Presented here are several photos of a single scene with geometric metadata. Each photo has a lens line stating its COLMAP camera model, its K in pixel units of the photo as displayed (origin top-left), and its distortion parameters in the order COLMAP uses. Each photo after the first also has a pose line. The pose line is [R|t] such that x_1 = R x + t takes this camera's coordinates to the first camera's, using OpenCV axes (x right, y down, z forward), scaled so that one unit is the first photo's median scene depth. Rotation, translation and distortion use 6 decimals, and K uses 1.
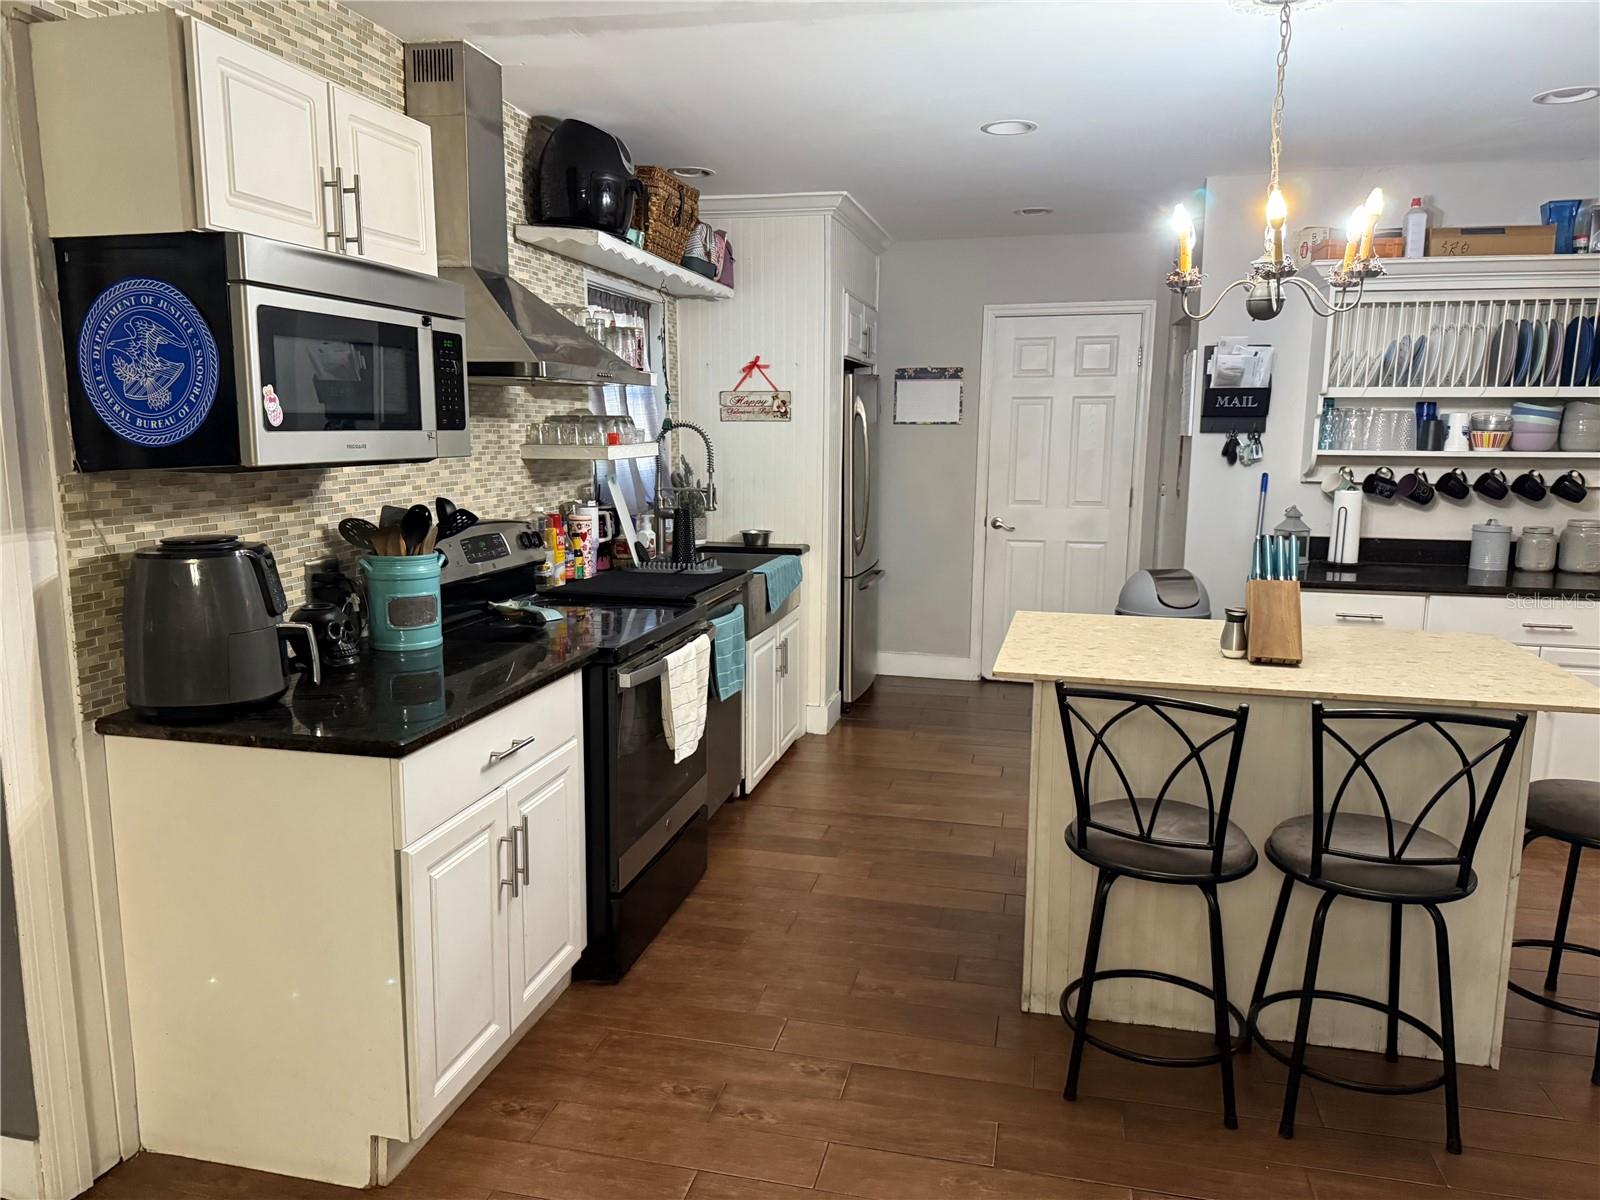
lens RADIAL K [[1135.8, 0, 799.5], [0, 1135.8, 604.0], [0, 0, 1]] dist [0.150577, -0.218868]
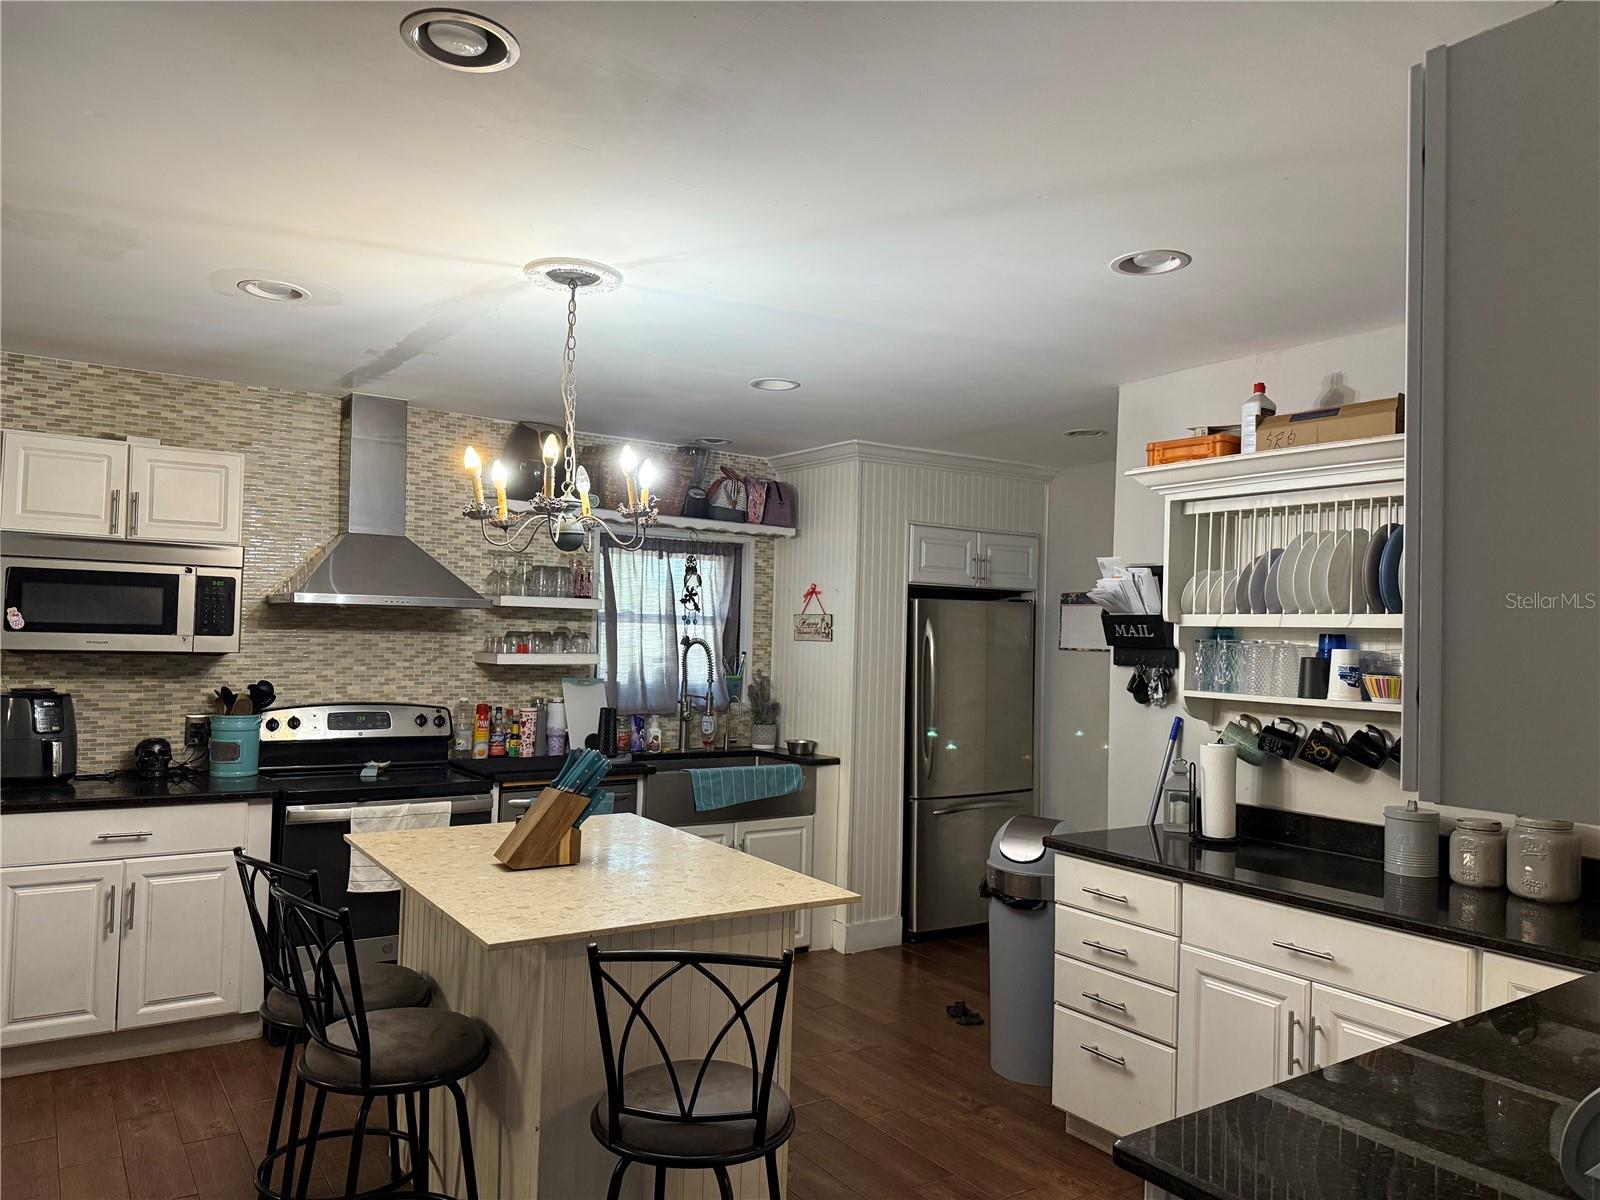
lens RADIAL K [[1121.9, 0, 805.2], [0, 1121.9, 606.4], [0, 0, 1]] dist [0.112743, -0.202631]
pose [[0.731546, -0.002785, -0.681786, 0.907580], [-0.130523, 0.980924, -0.144056, -0.047450], [0.669182, 0.194373, 0.717227, 0.276279]]
